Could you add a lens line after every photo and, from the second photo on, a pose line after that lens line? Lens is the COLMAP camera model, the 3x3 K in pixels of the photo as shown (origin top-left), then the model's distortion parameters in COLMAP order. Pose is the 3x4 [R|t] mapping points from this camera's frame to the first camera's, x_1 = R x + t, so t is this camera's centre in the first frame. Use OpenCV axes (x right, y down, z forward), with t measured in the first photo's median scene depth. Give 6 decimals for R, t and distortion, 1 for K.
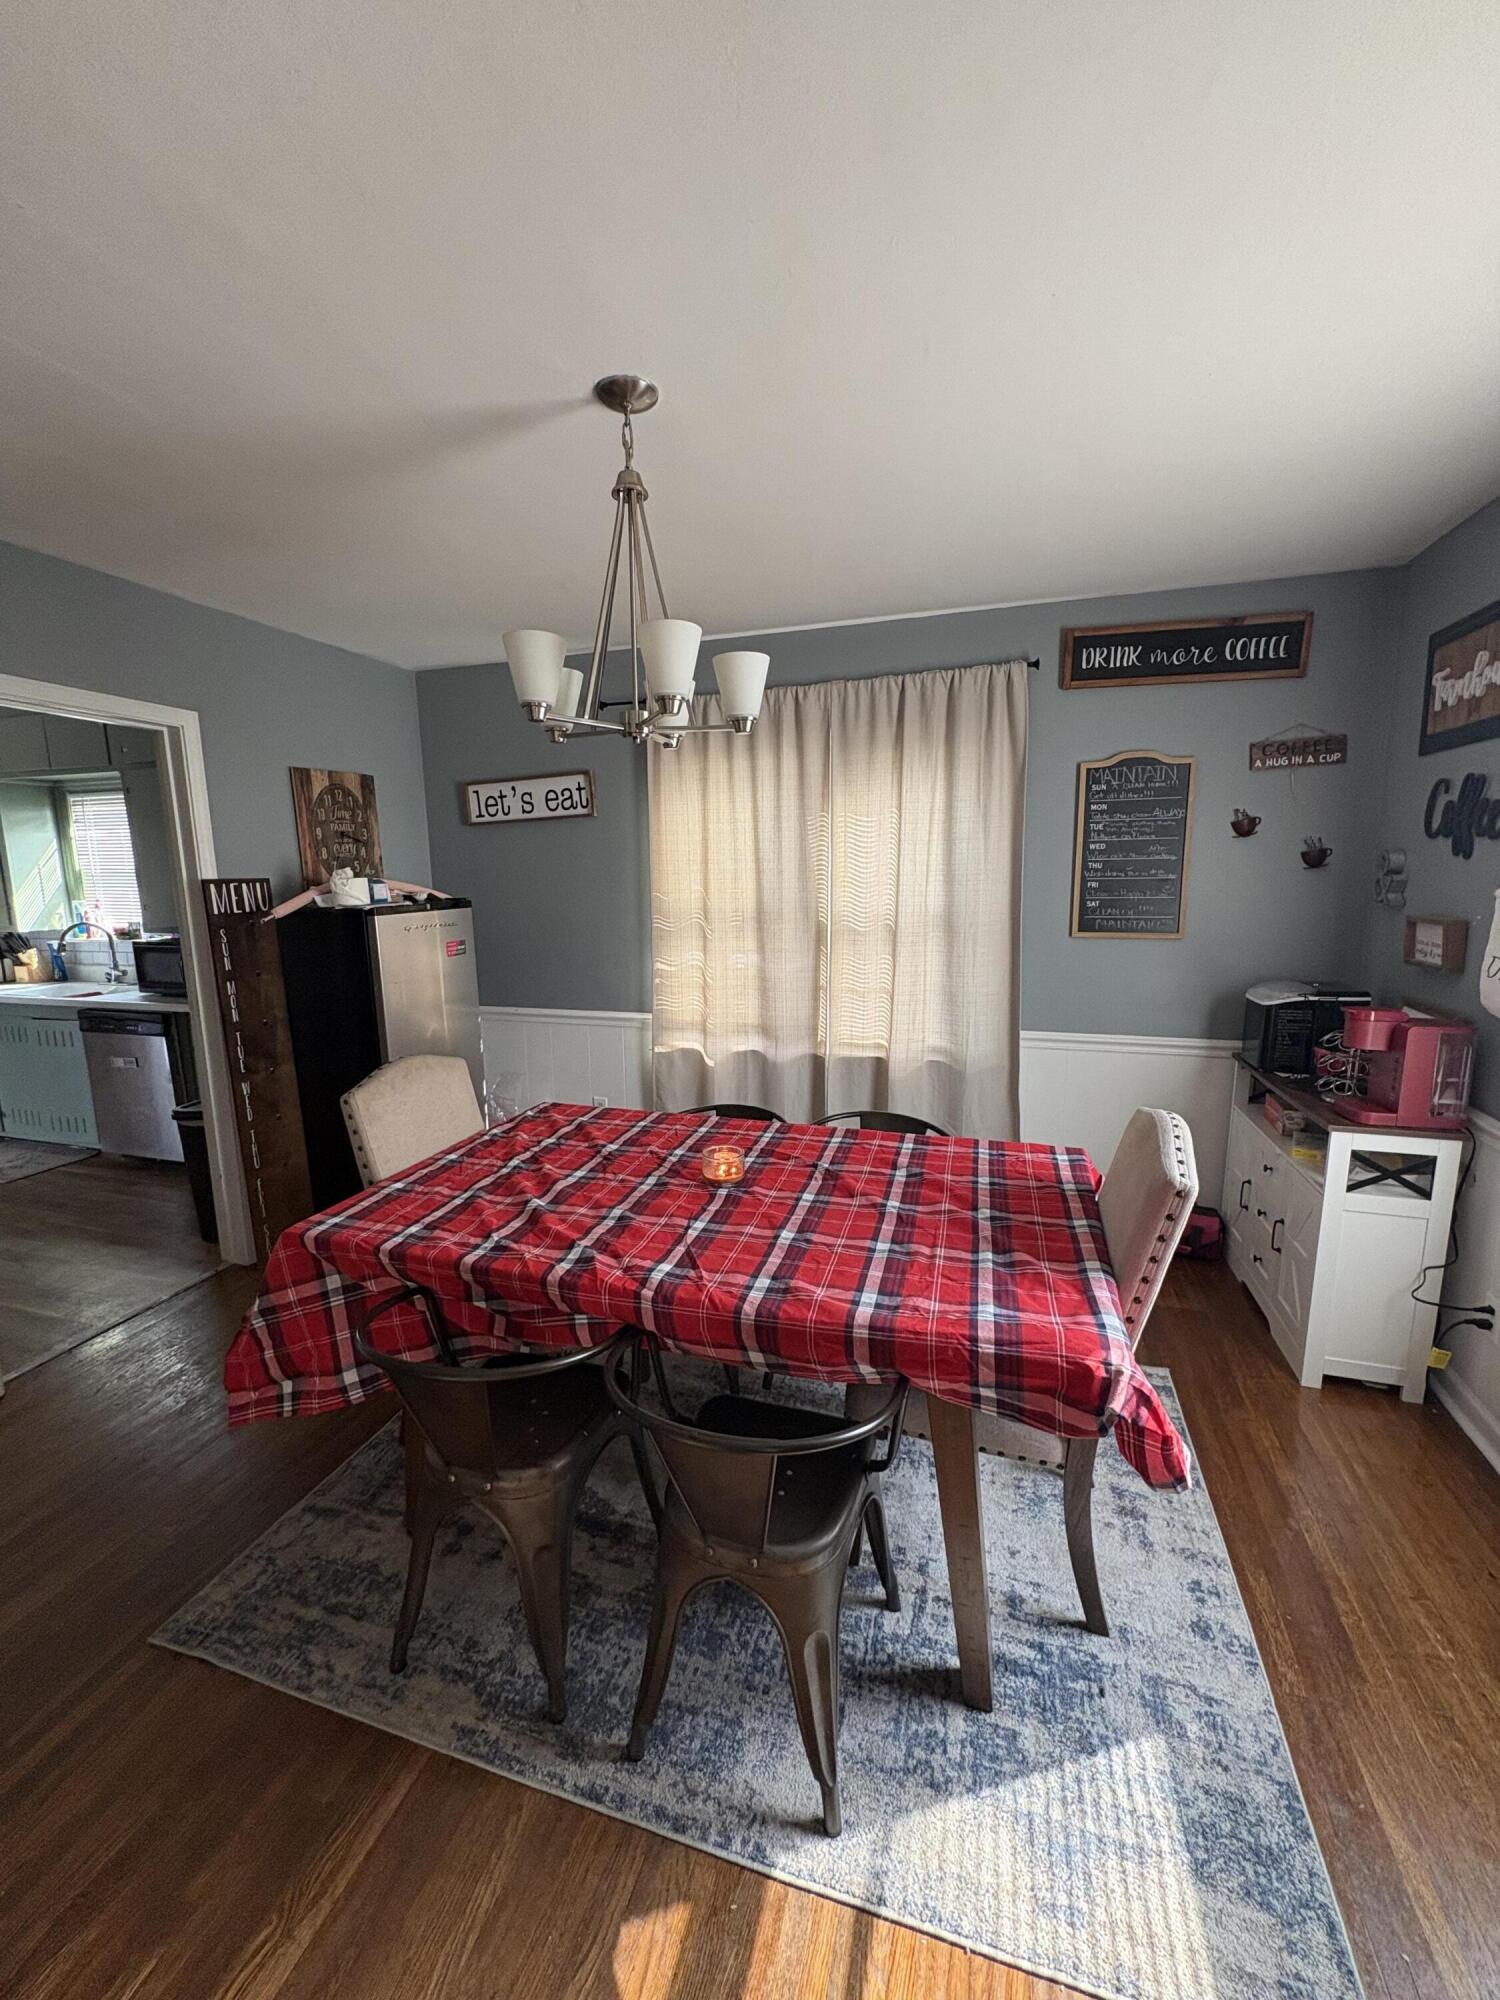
lens RADIAL K [[796.5, 0, 751.2], [0, 796.5, 998.1], [0, 0, 1]] dist [0.001188, 0.000187]
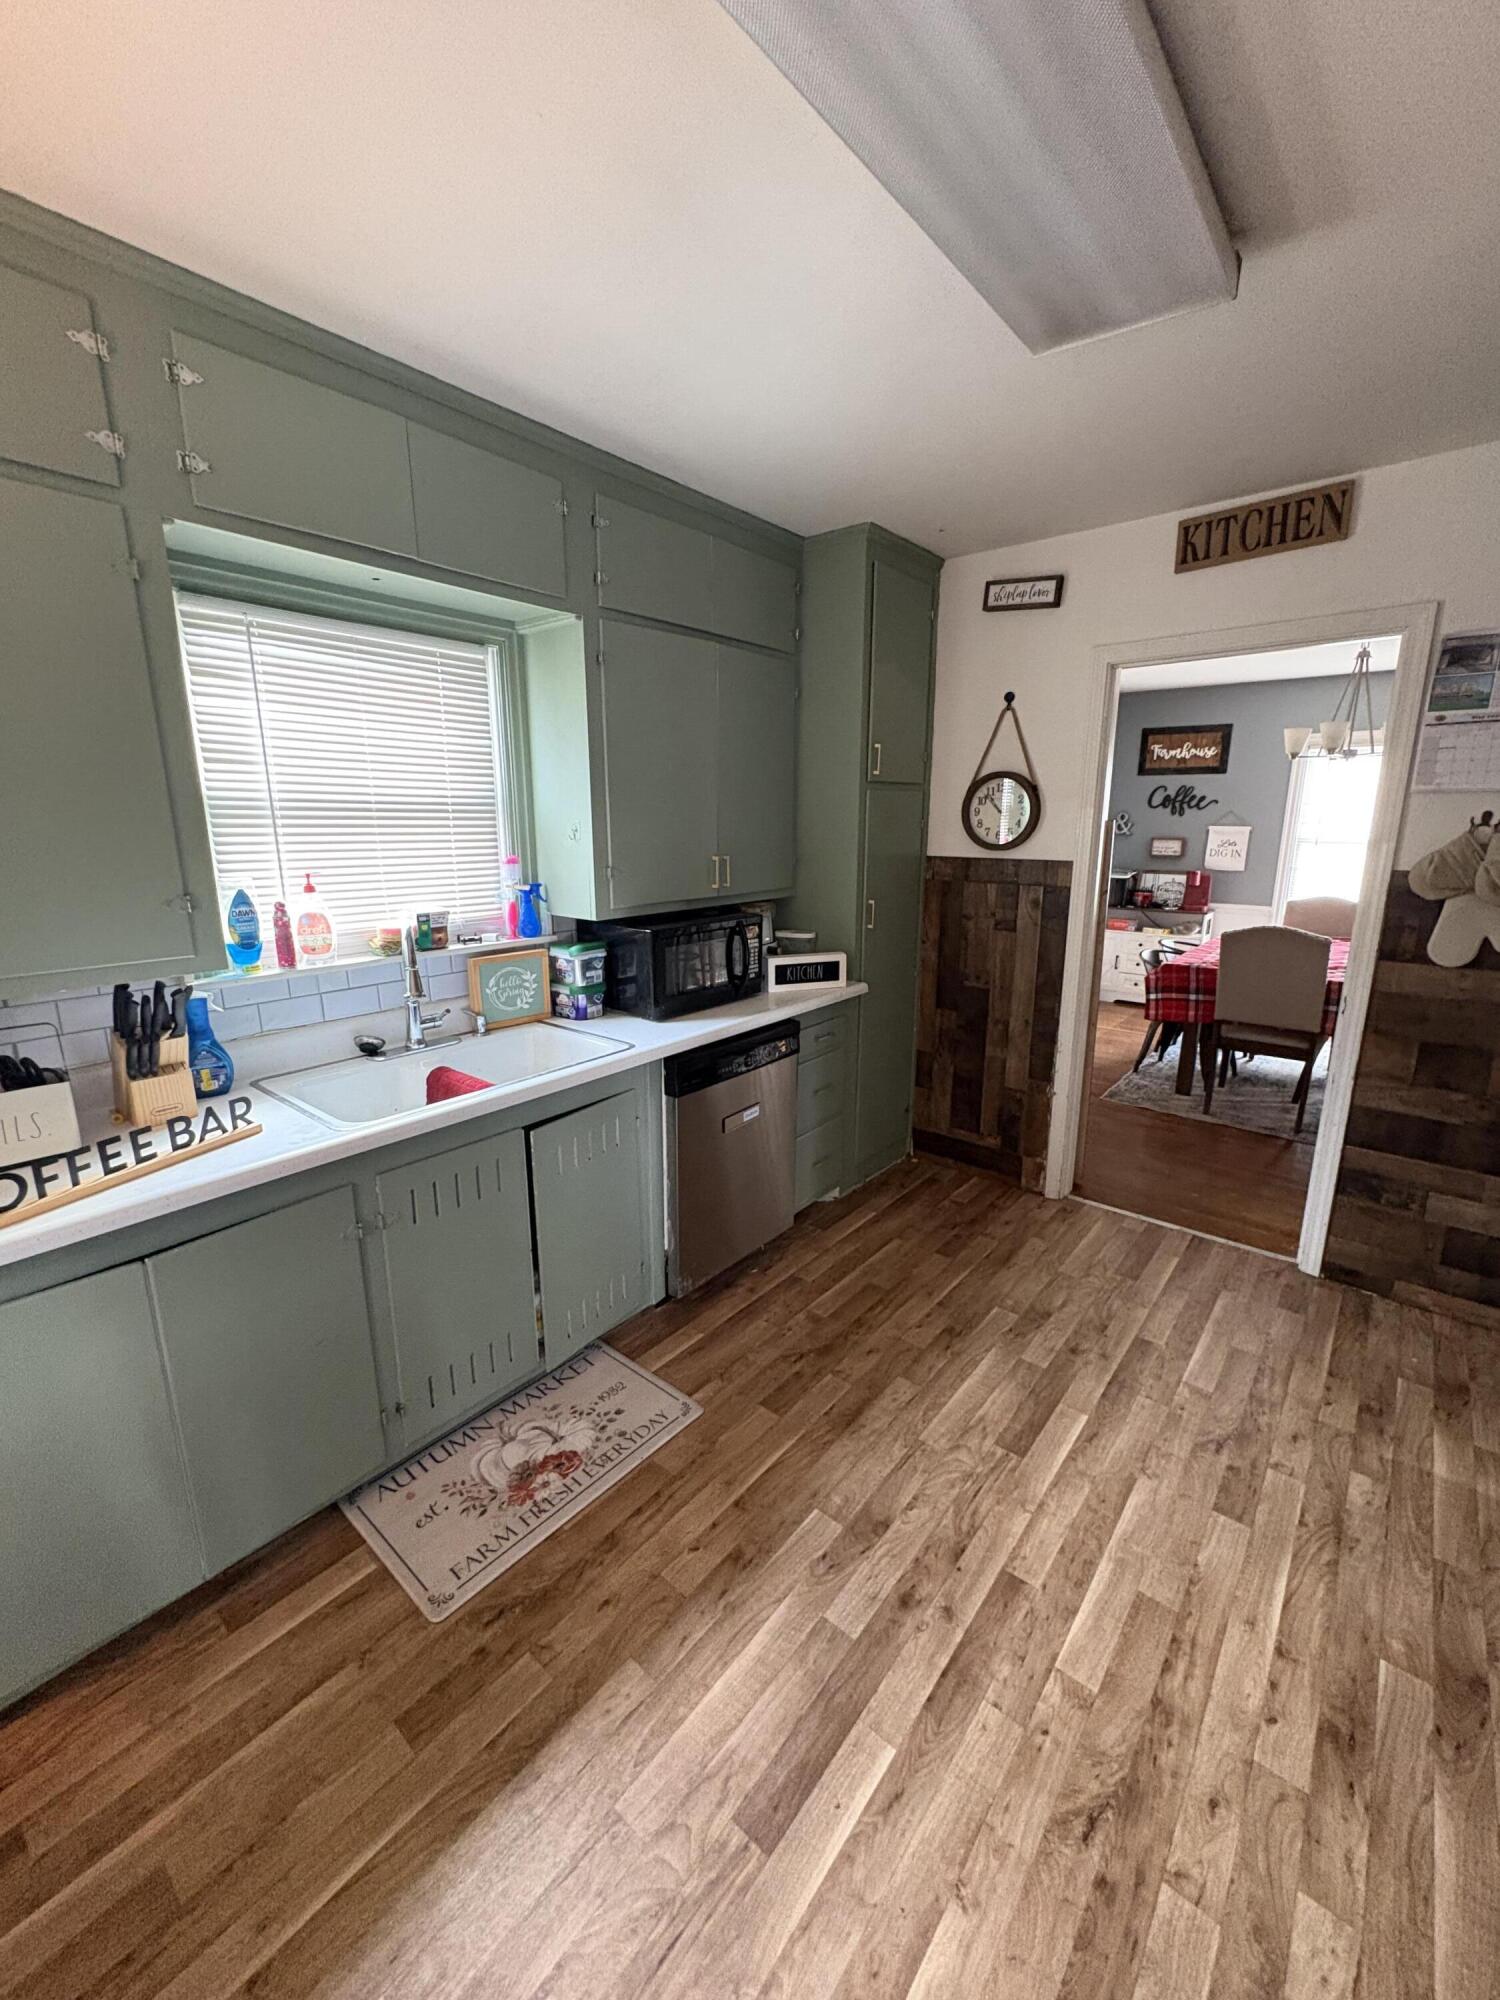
lens RADIAL K [[796.5, 0, 750.7], [0, 796.5, 993.3], [0, 0, 1]] dist [0.001188, 0.000187]
pose [[0.387099, -0.188214, 0.902624, -1.785935], [0.144260, 0.979251, 0.142325, -0.138272], [-0.910683, 0.075119, 0.406219, 0.980018]]
